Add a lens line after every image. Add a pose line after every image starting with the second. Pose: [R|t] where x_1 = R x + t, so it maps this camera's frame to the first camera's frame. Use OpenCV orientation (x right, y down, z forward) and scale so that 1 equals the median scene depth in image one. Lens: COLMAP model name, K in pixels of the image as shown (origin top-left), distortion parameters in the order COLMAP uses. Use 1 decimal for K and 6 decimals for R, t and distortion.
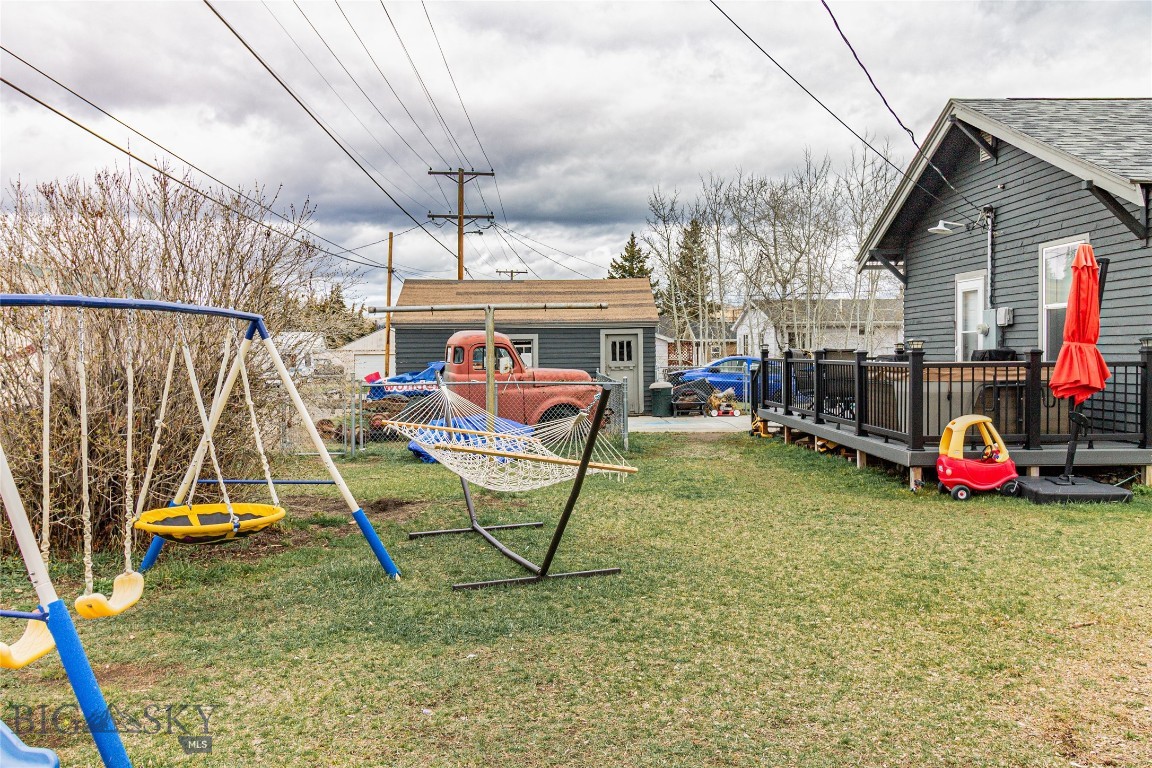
lens RADIAL K [[915.2, 0, 579.2], [0, 915.2, 362.7], [0, 0, 1]] dist [0.005837, 0.002416]
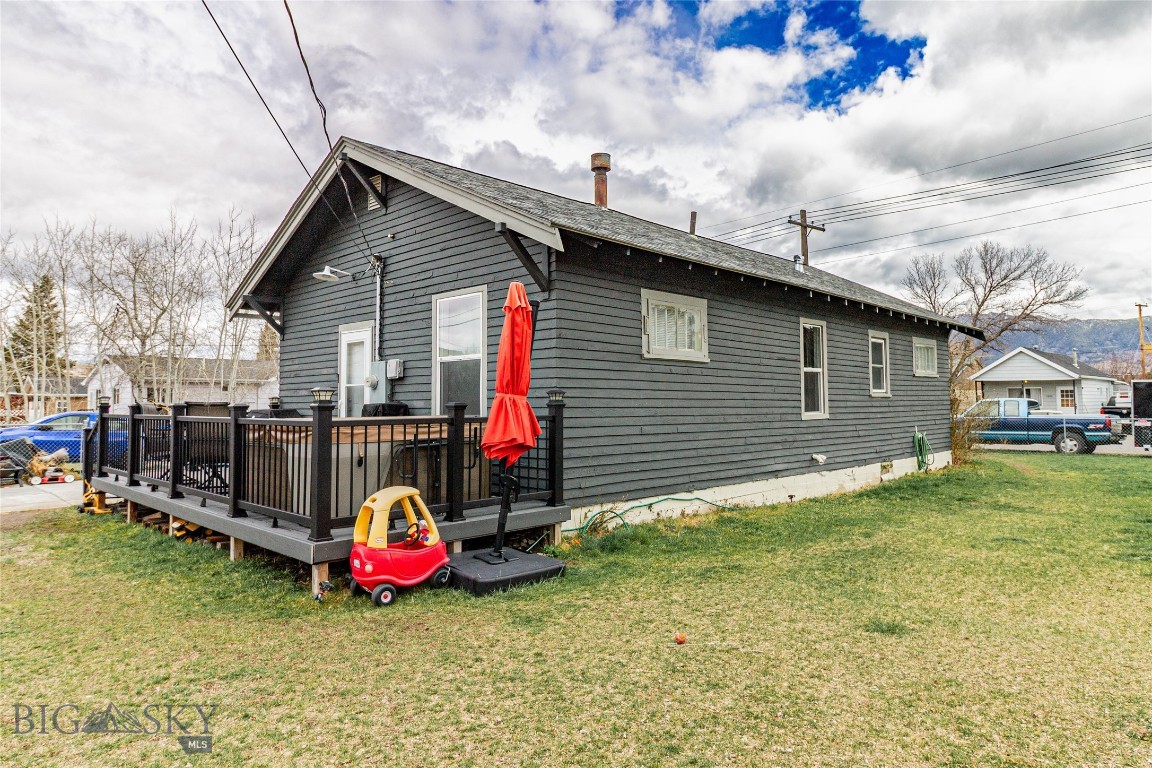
lens RADIAL K [[693.1, 0, 577.9], [0, 693.1, 370.1], [0, 0, 1]] dist [0.000694, -0.000373]
pose [[0.713889, 0.036973, 0.699282, 0.090767], [0.008764, 0.998055, -0.061717, -0.002655], [-0.700204, 0.050187, 0.712176, 0.339050]]
